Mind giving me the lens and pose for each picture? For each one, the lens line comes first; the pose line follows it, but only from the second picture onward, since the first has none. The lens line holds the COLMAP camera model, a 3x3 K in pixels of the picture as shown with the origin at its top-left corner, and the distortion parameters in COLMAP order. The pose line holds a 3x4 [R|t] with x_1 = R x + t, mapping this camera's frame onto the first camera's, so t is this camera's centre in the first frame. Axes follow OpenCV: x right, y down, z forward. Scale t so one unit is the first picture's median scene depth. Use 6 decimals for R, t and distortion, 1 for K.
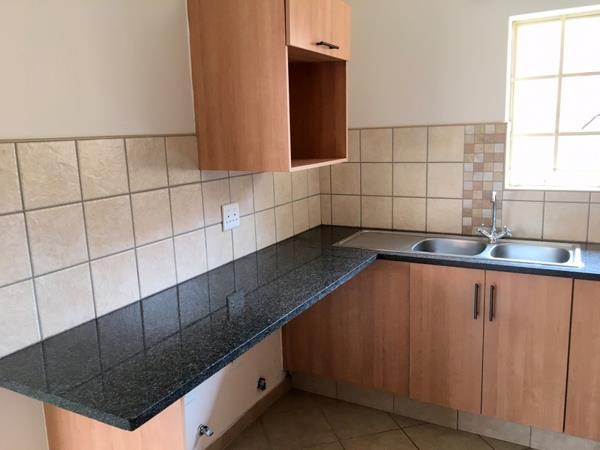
lens RADIAL K [[507.7, 0, 300.0], [0, 507.7, 225.0], [0, 0, 1]] dist [0.045997, -0.009231]
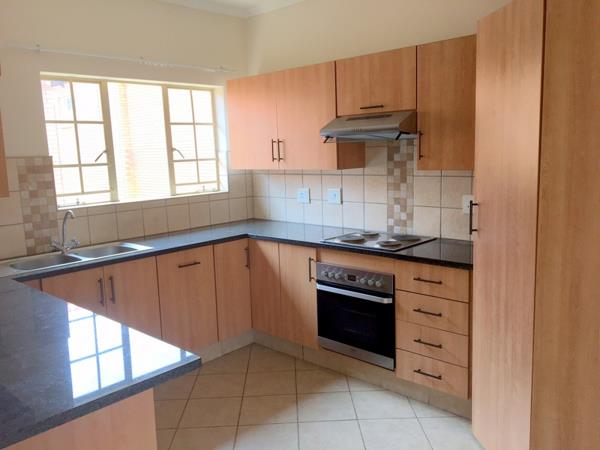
lens RADIAL K [[507.7, 0, 300.0], [0, 507.7, 225.0], [0, 0, 1]] dist [0.045997, -0.009231]
pose [[0.262820, -0.122387, 0.957051, -0.617927], [0.207050, 0.975968, 0.067947, 0.000875], [-0.942367, 0.180300, 0.281844, 0.117405]]
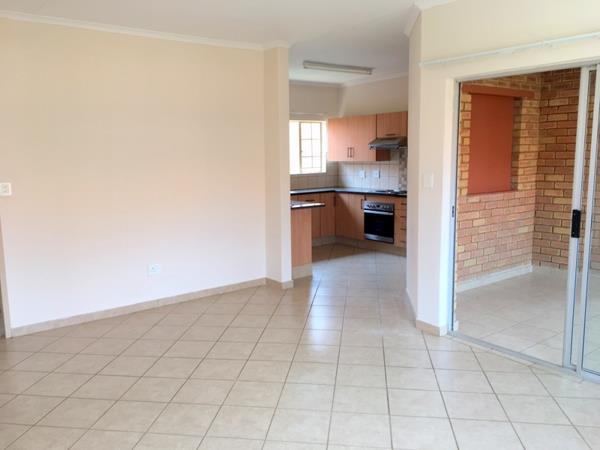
lens RADIAL K [[507.7, 0, 300.0], [0, 507.7, 225.0], [0, 0, 1]] dist [0.045997, -0.009231]
pose [[0.415942, -0.103625, 0.903468, -2.385028], [0.174299, 0.984152, 0.032635, 0.178292], [-0.892531, 0.143899, 0.427412, -0.504886]]
